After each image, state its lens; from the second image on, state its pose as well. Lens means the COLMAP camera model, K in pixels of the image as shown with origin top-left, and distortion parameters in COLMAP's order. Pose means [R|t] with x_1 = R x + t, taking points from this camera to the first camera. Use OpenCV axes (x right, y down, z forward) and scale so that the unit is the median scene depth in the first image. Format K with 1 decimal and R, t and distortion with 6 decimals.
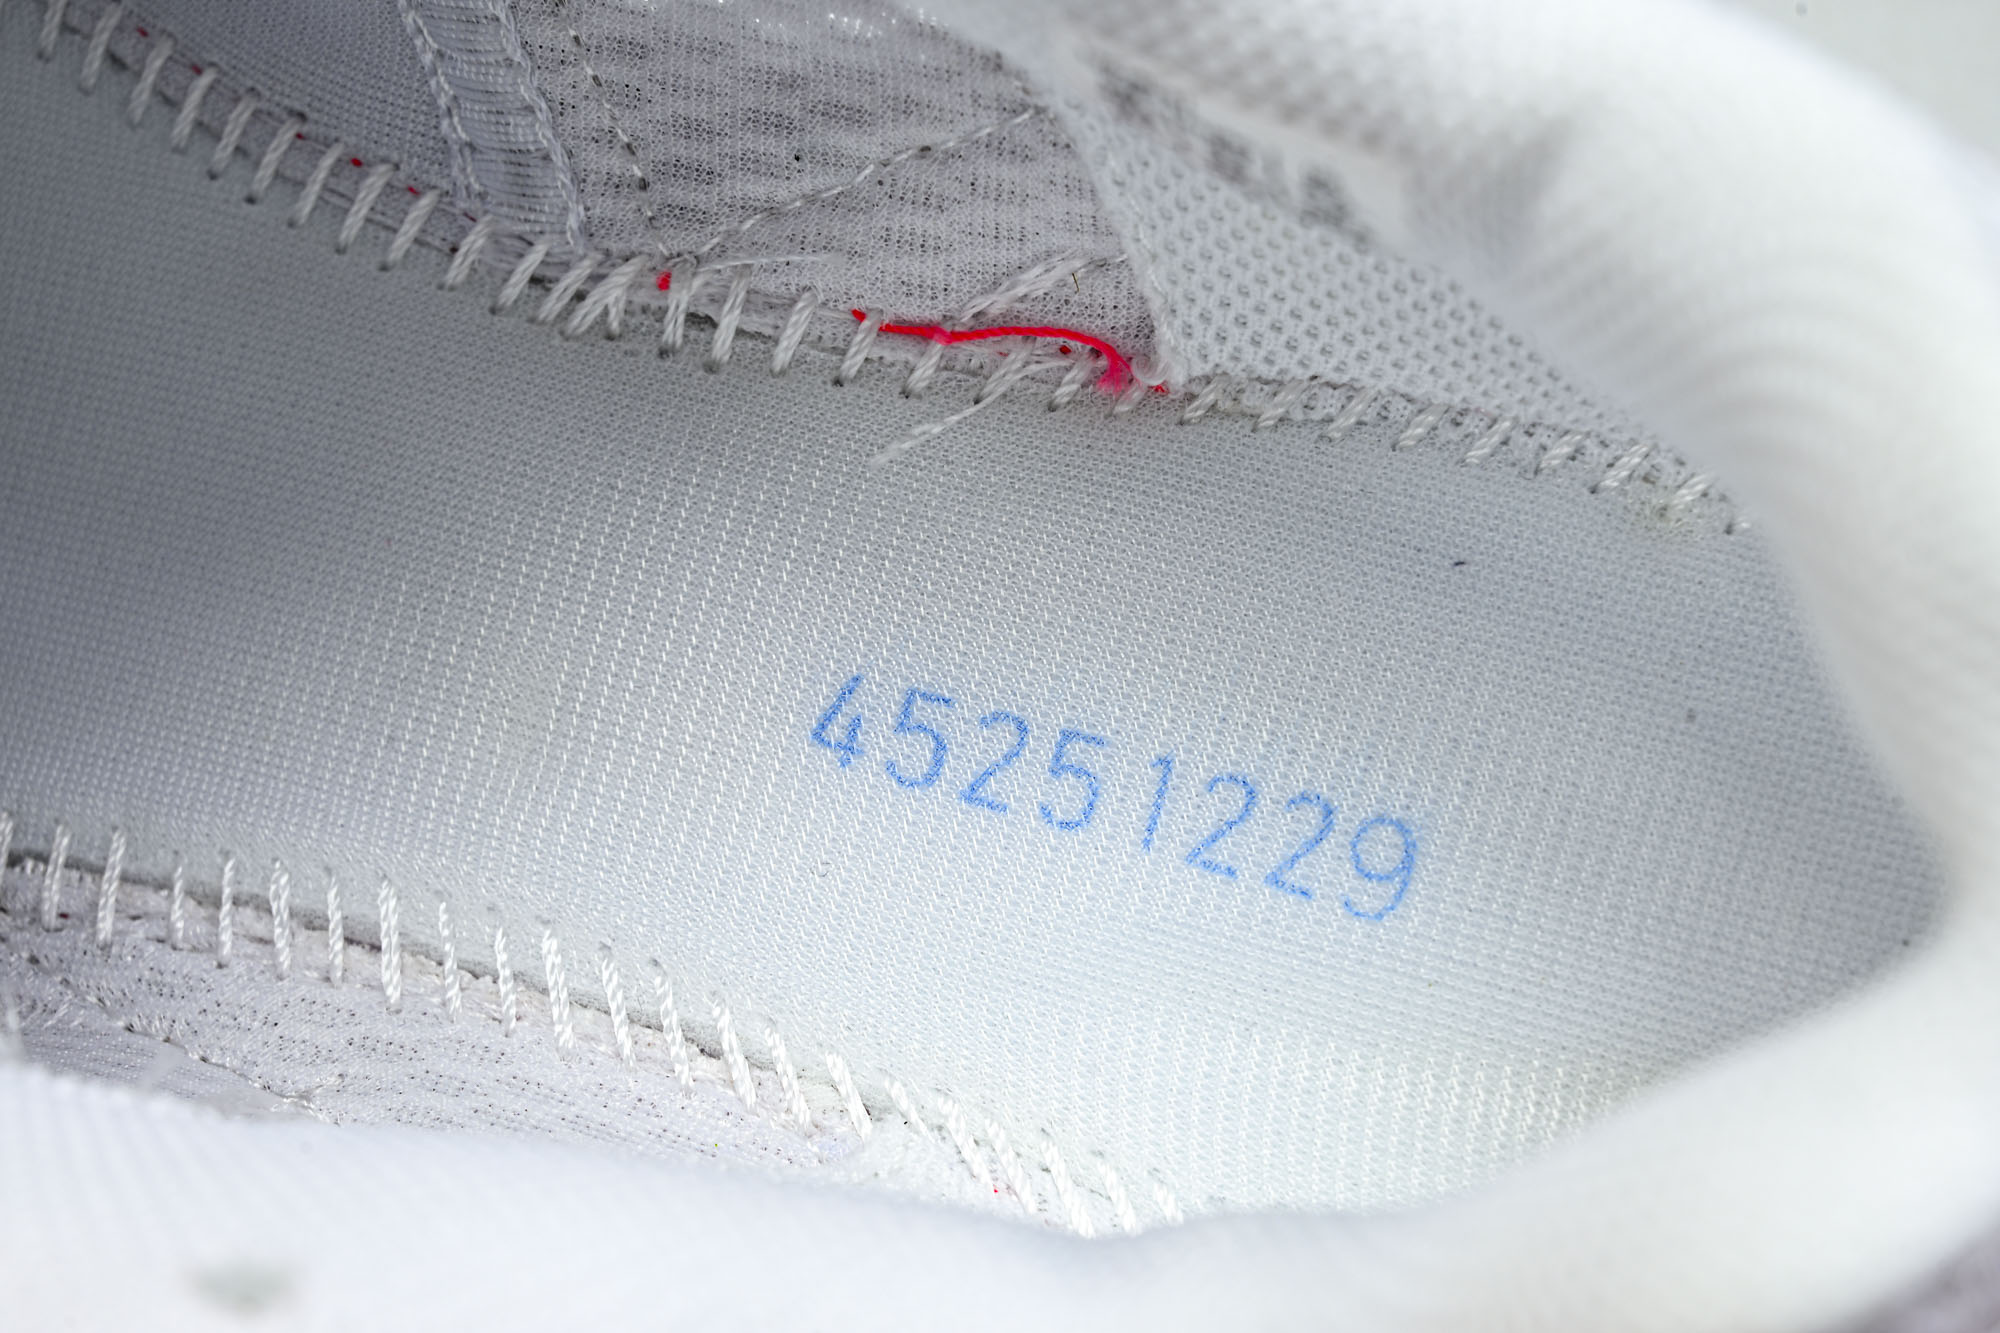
lens RADIAL K [[4016.5, 0, 1000.0], [0, 4016.5, 666.5], [0, 0, 1]] dist [-0.279185, -0.123177]
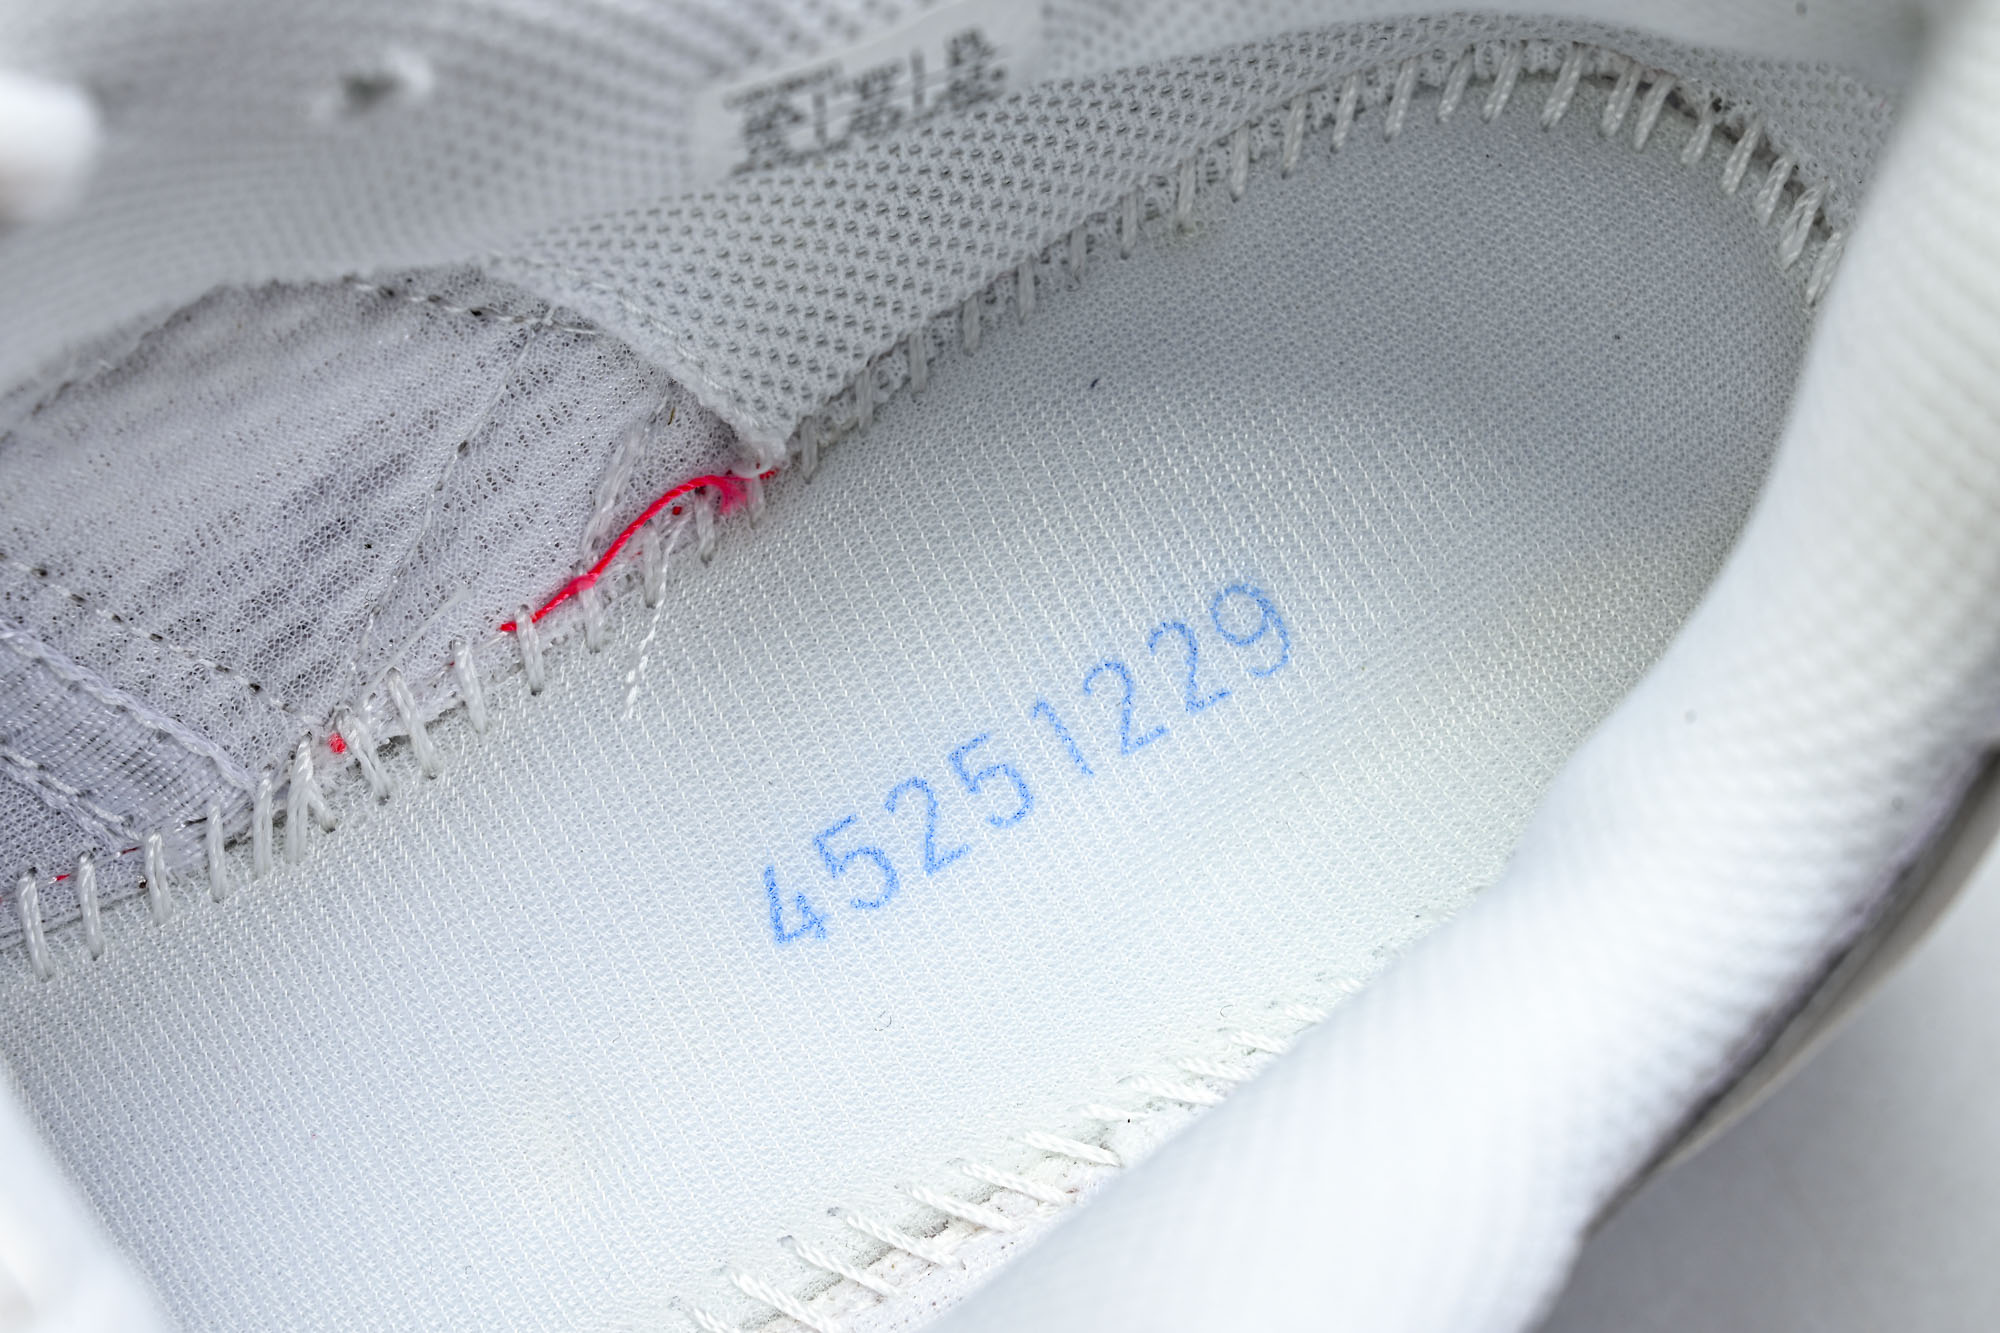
lens RADIAL K [[4016.5, 0, 1000.0], [0, 4016.5, 666.5], [0, 0, 1]] dist [-0.279185, -0.123177]
pose [[0.638443, -0.662846, 0.391185, -0.364844], [0.713977, 0.699866, 0.020627, -0.012462], [-0.287450, 0.266128, 0.920081, 0.031747]]
